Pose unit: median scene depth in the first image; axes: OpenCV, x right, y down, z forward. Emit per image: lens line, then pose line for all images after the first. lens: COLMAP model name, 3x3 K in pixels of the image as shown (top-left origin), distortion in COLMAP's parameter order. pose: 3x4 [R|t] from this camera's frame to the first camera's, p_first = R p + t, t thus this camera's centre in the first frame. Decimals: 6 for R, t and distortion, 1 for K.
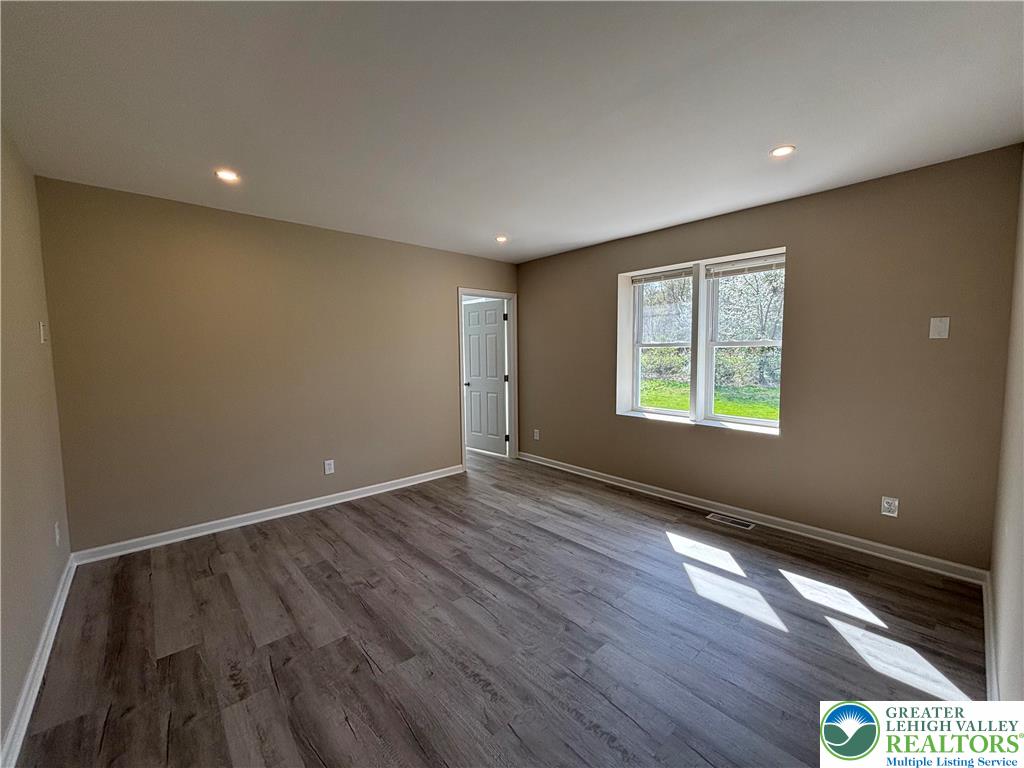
lens RADIAL K [[413.5, 0, 512.0], [0, 413.5, 384.0], [0, 0, 1]] dist [0.000191, -0.000714]
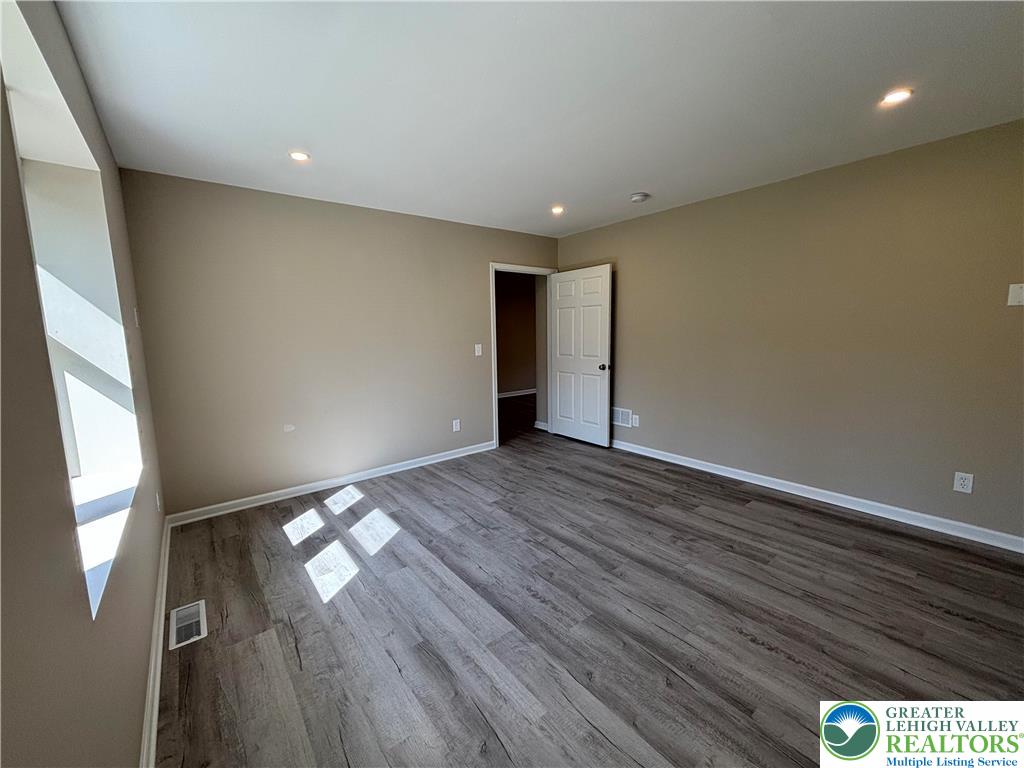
lens RADIAL K [[413.5, 0, 512.0], [0, 413.5, 384.0], [0, 0, 1]] dist [0.000191, -0.000714]
pose [[-0.997478, 0.023737, 0.066889, 0.012629], [0.037241, 0.977307, 0.208527, -0.153176], [-0.060421, 0.210492, -0.975727, 1.959917]]
